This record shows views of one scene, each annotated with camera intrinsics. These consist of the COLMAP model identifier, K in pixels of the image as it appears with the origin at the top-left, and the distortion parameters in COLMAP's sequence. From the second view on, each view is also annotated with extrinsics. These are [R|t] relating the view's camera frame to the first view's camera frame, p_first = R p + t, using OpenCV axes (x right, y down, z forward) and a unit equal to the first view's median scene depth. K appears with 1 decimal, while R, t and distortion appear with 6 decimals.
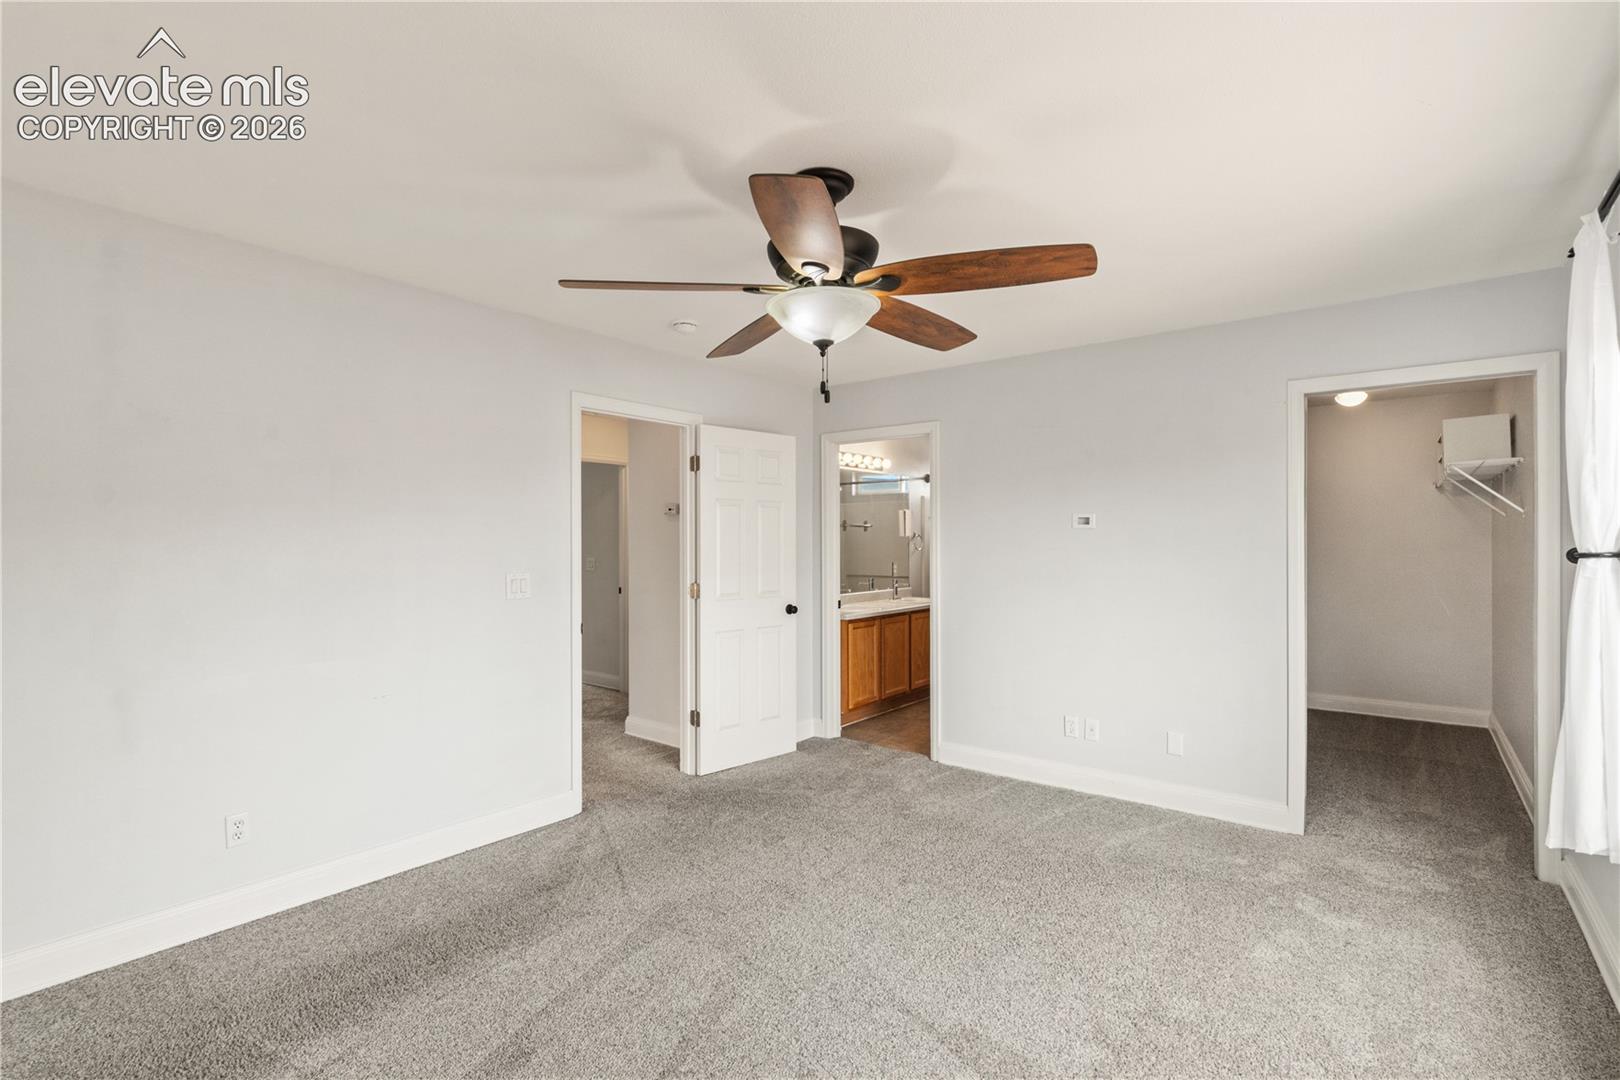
lens RADIAL K [[755.8, 0, 793.6], [0, 755.8, 540.2], [0, 0, 1]] dist [-0.002296, 0.000107]
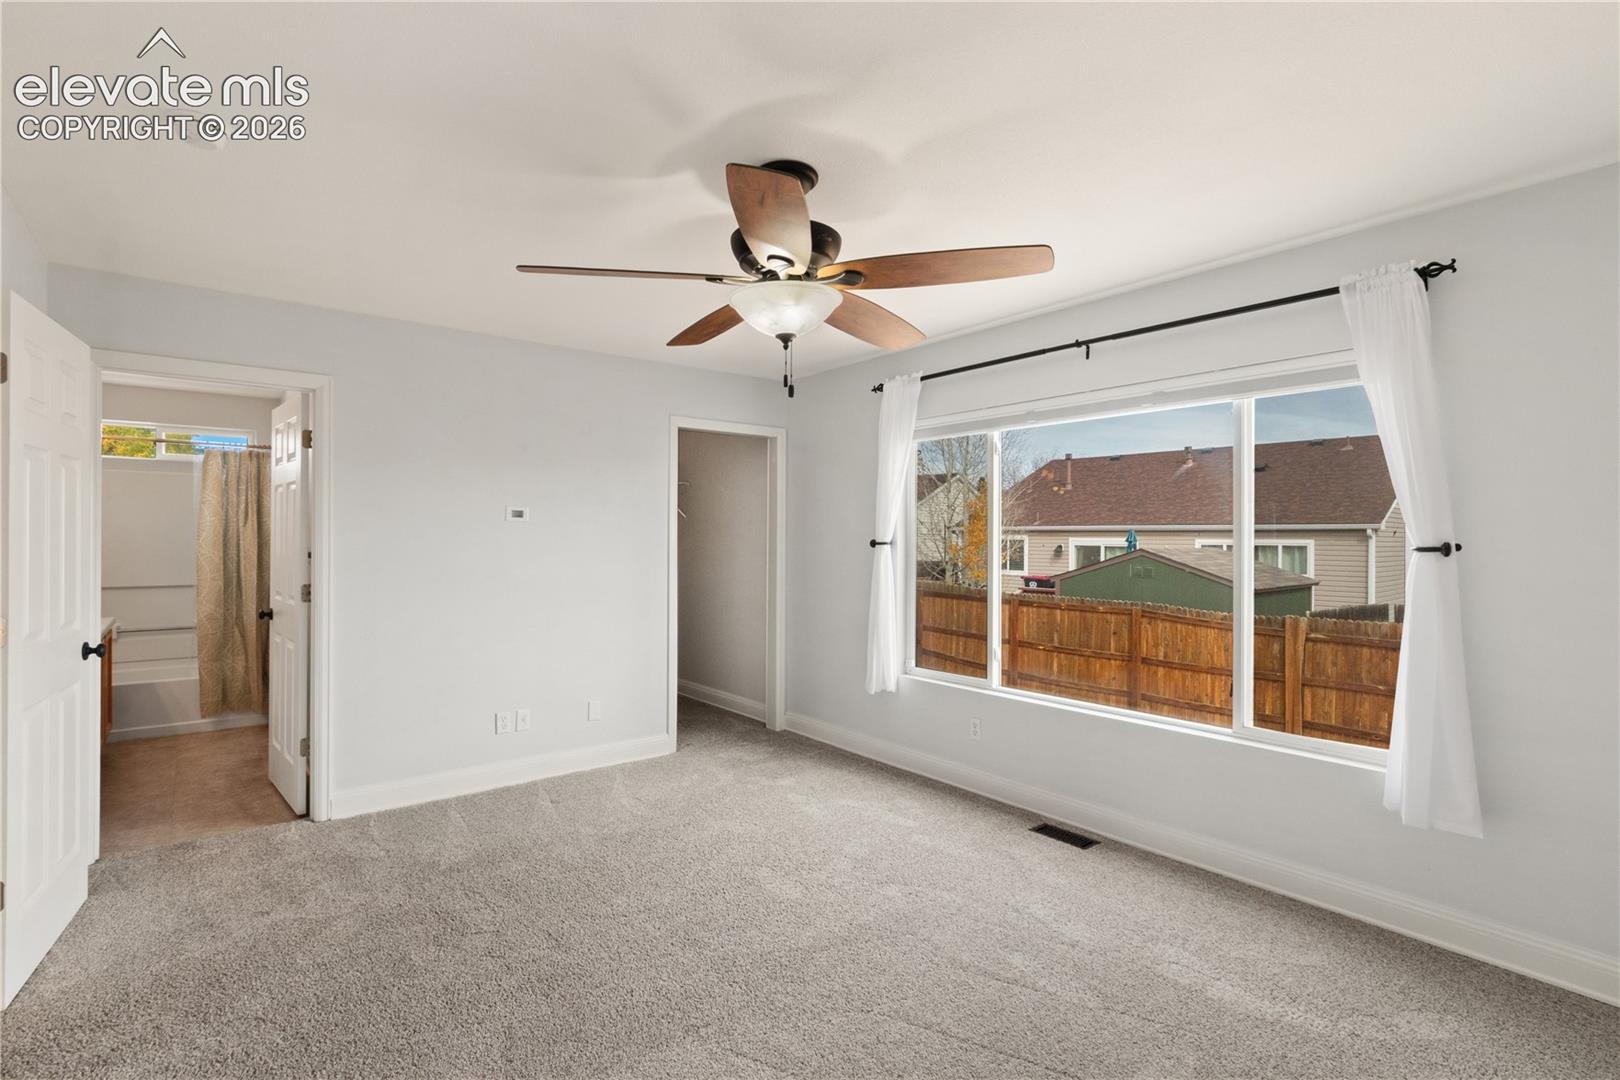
lens RADIAL K [[762.3, 0, 791.2], [0, 762.3, 530.2], [0, 0, 1]] dist [-0.001681, -0.000324]
pose [[0.232878, 0.004614, 0.972495, -0.696802], [-0.006688, 0.999973, -0.003143, -0.004926], [-0.972483, -0.005772, 0.232903, 0.550992]]
